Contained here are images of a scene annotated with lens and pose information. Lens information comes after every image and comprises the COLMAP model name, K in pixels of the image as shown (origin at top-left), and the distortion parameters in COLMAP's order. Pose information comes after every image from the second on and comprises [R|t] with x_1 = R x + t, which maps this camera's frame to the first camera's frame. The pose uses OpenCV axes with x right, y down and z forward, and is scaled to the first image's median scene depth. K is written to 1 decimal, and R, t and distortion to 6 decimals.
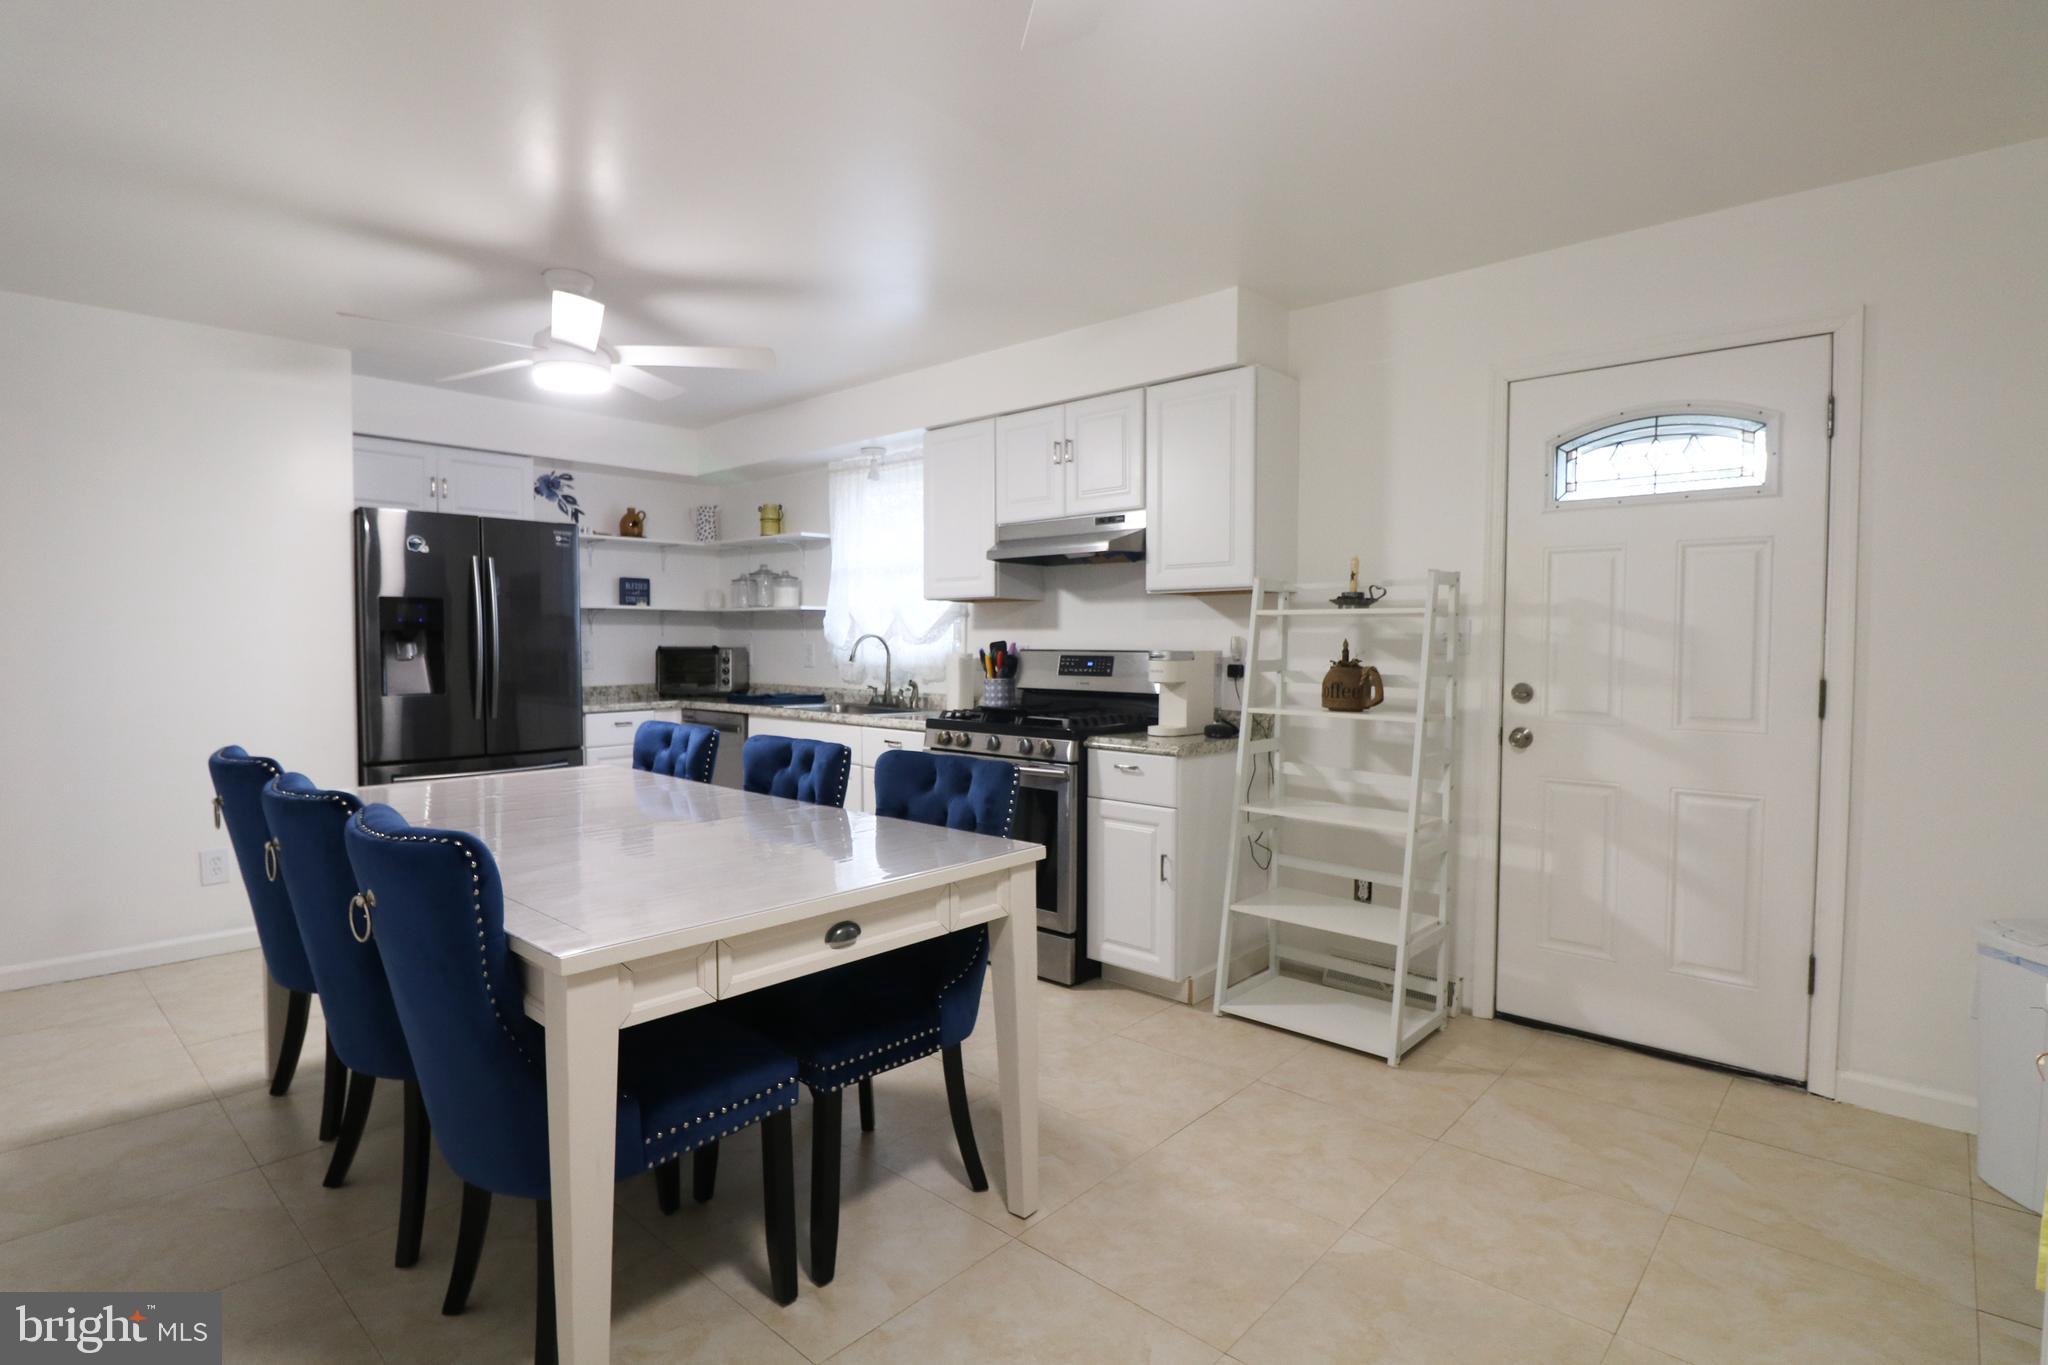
lens RADIAL K [[959.1, 0, 1010.7], [0, 959.1, 684.1], [0, 0, 1]] dist [-0.004235, -0.000680]
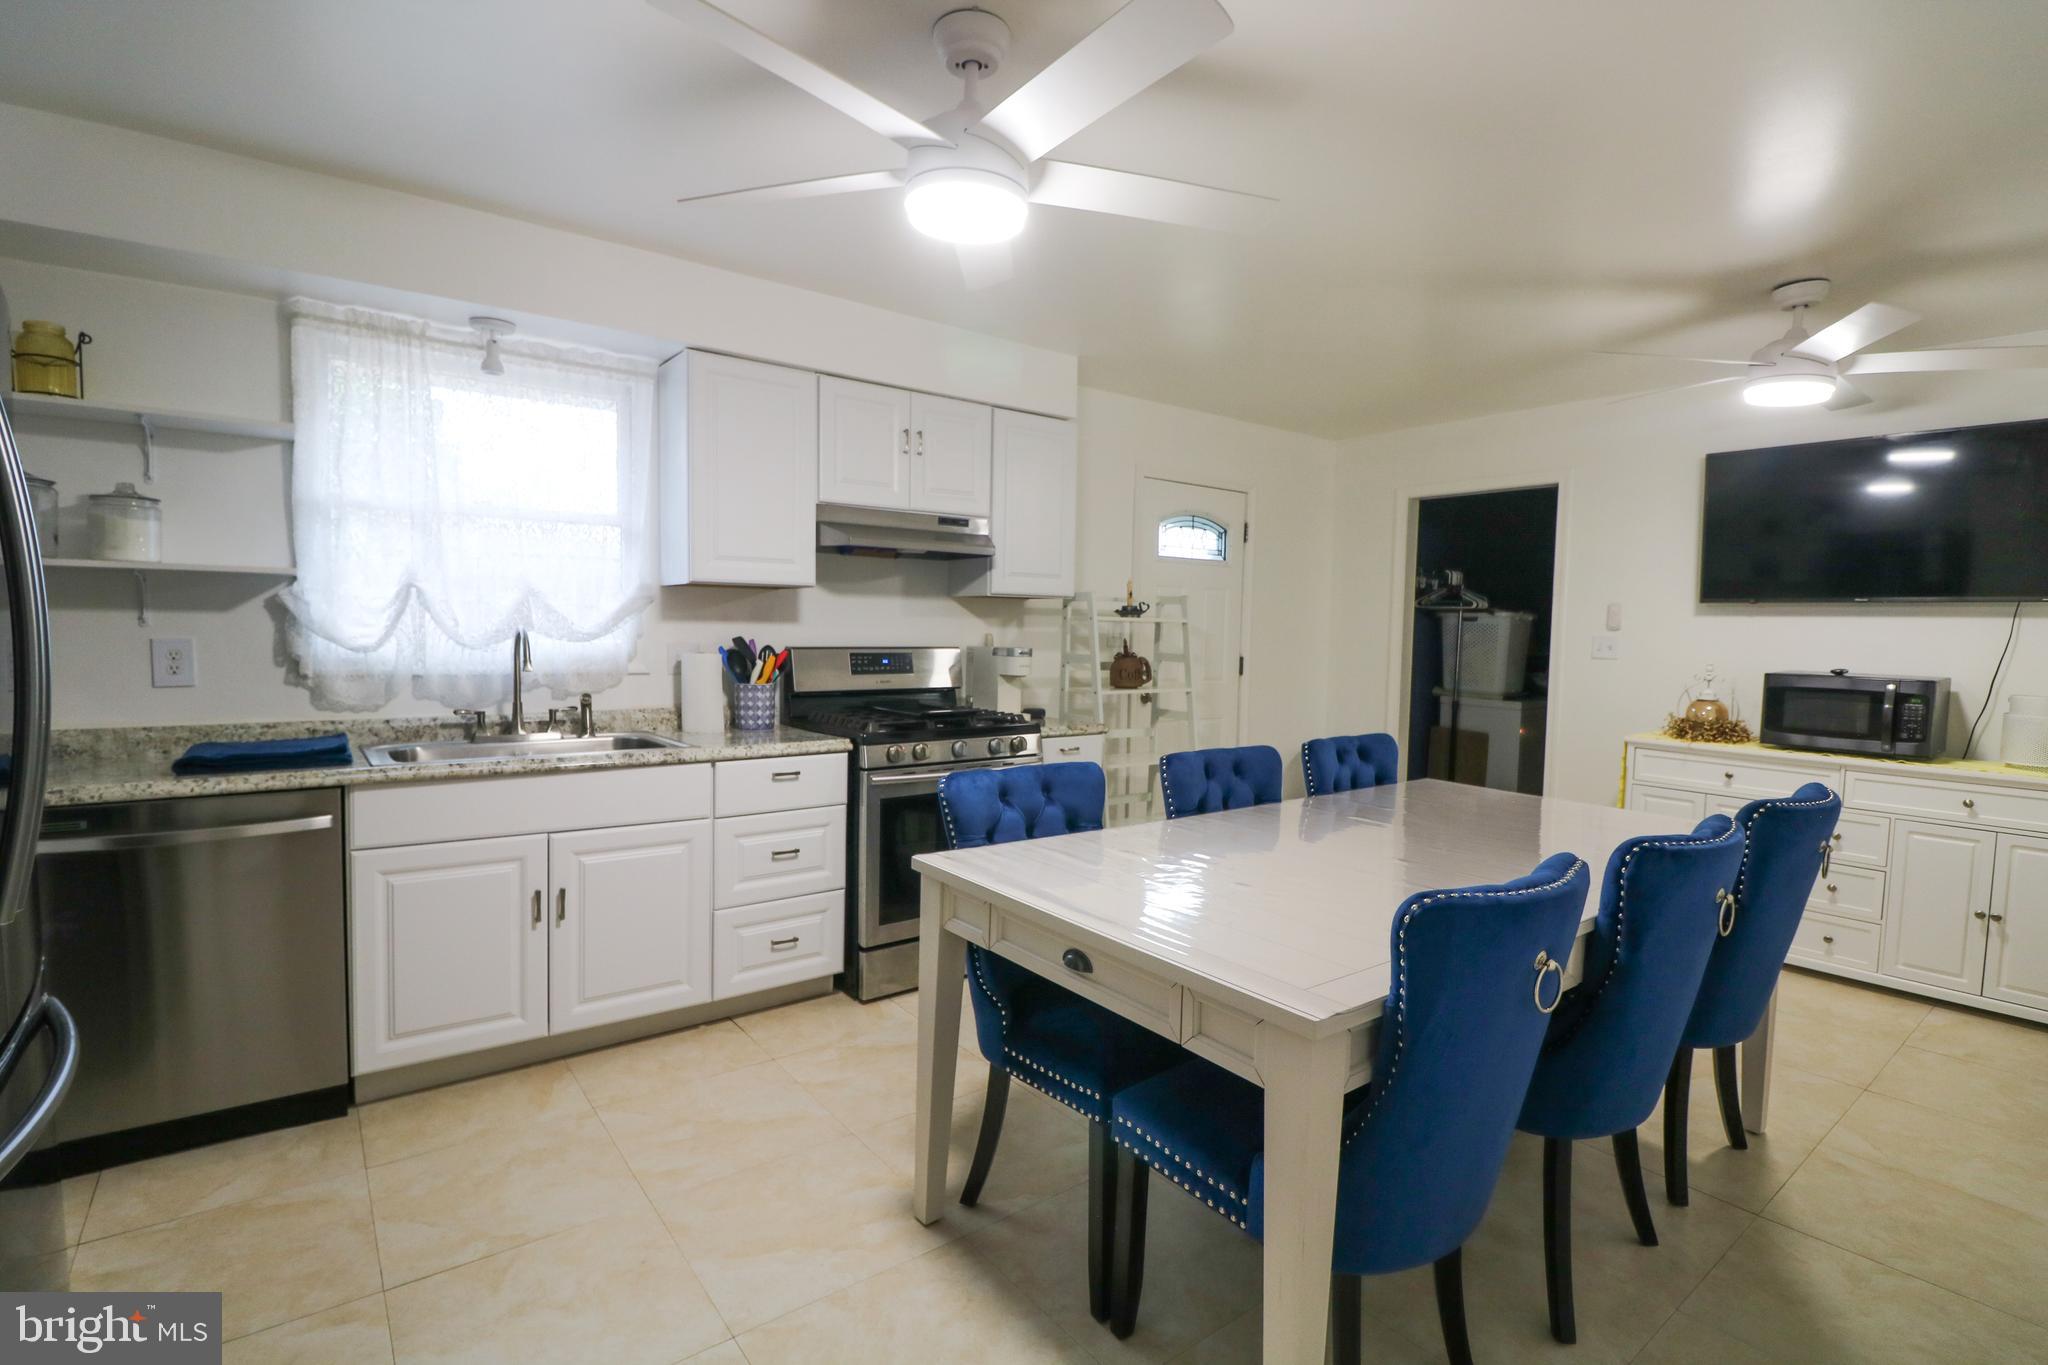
lens RADIAL K [[959.1, 0, 1010.7], [0, 959.1, 684.1], [0, 0, 1]] dist [-0.004235, -0.000680]
pose [[0.196608, -0.060856, 0.978592, -0.937030], [0.027208, 0.998026, 0.056598, -0.055331], [-0.980105, 0.015498, 0.197875, 0.760555]]
